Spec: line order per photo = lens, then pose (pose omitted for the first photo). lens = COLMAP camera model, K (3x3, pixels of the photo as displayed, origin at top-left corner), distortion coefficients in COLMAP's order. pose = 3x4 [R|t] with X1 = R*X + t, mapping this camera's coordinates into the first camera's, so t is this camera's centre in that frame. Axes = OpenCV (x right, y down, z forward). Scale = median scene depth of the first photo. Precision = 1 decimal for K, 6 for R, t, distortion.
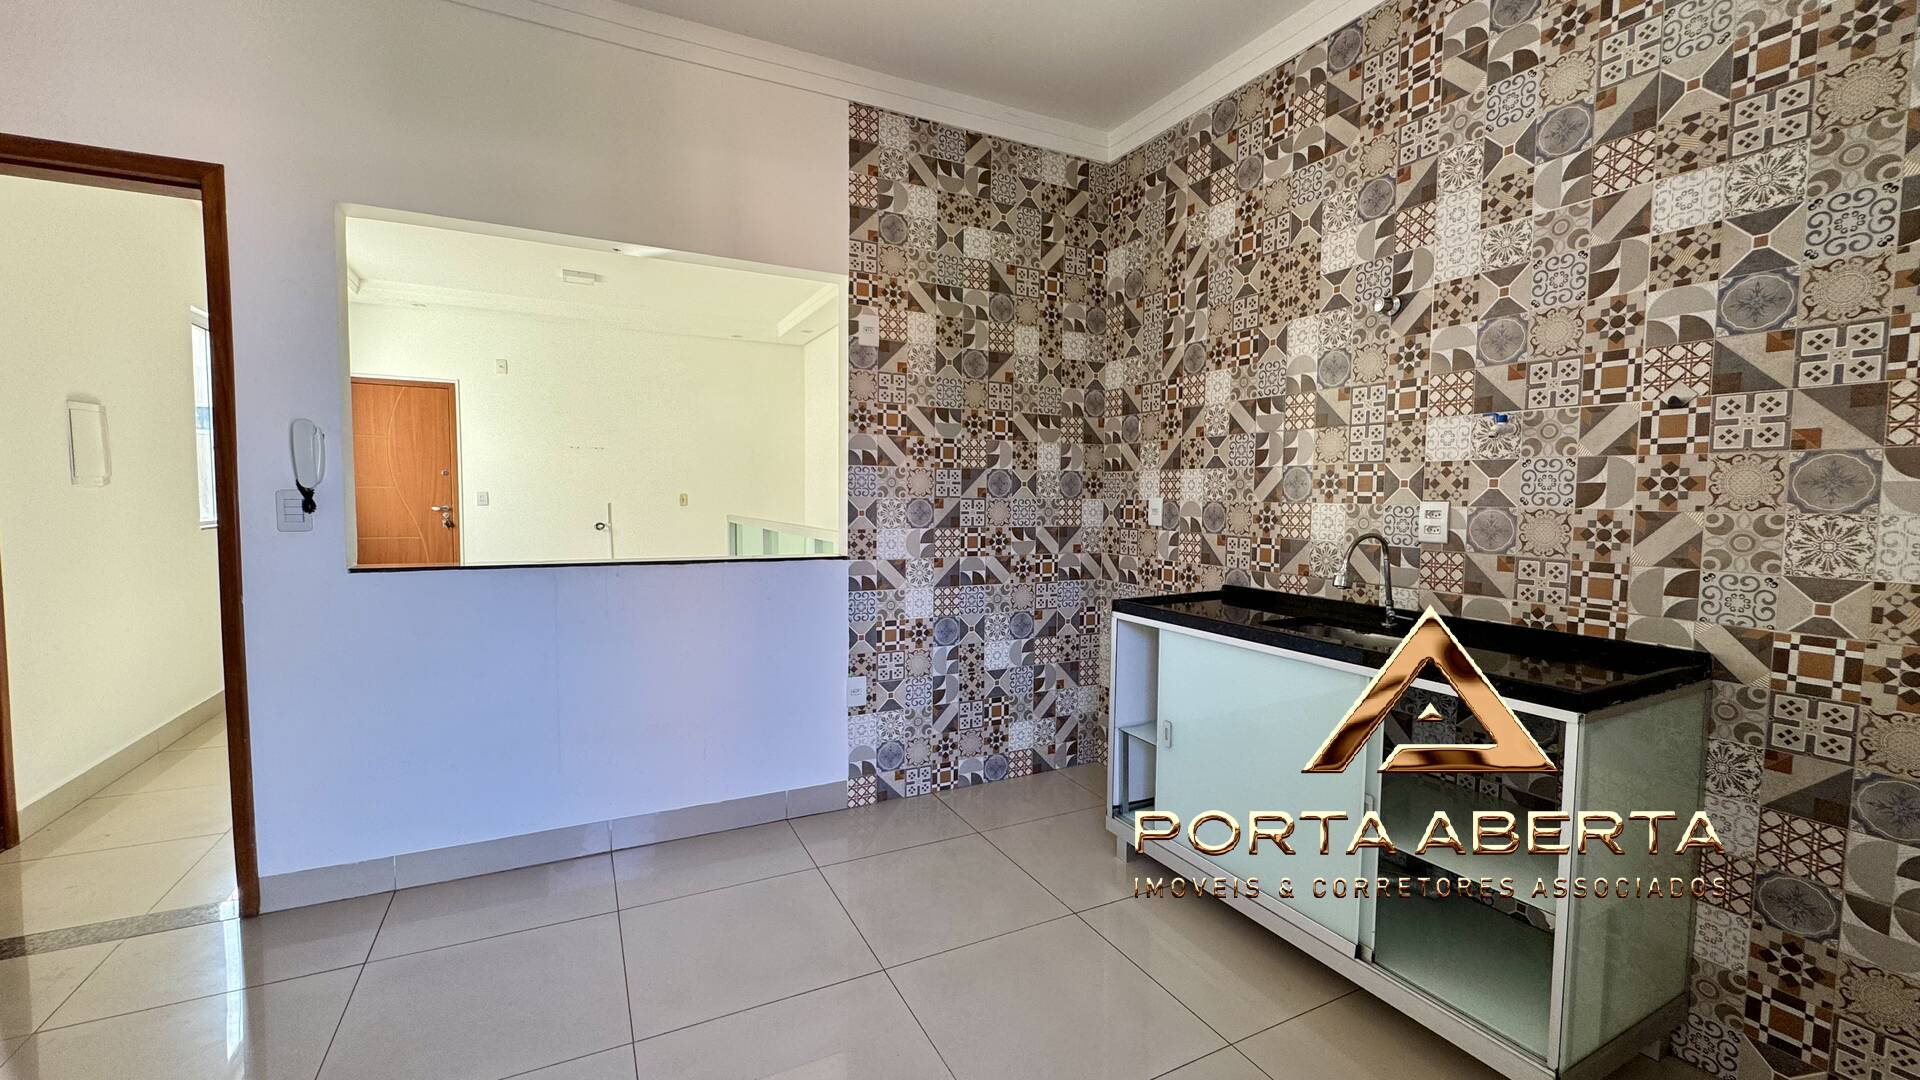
lens RADIAL K [[766.2, 0, 960.0], [0, 766.2, 540.0], [0, 0, 1]] dist [-0.000553, -0.000047]
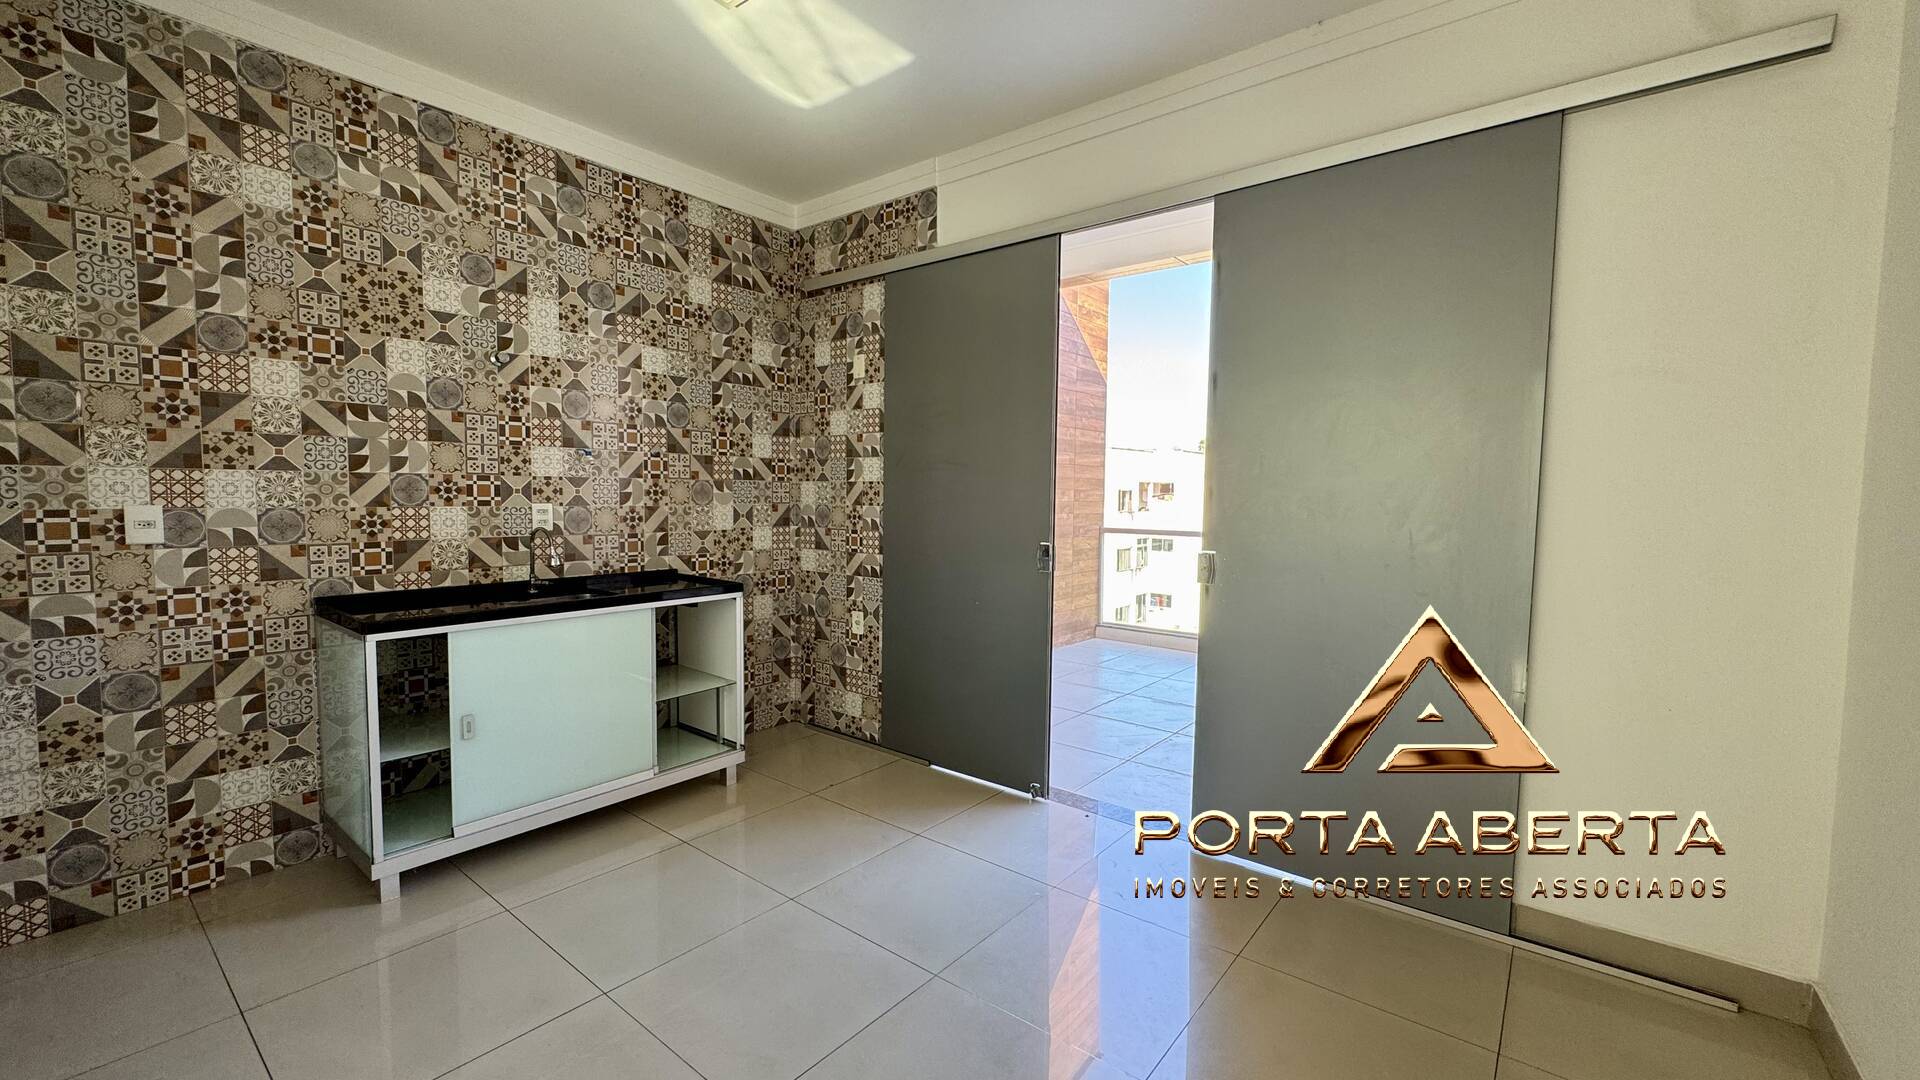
lens RADIAL K [[766.2, 0, 960.0], [0, 766.2, 540.0], [0, 0, 1]] dist [-0.000553, -0.000047]
pose [[-0.410240, -0.071545, 0.909167, -0.994959], [0.040912, 0.994471, 0.096719, -0.084191], [-0.911059, 0.076874, -0.405045, 0.814655]]
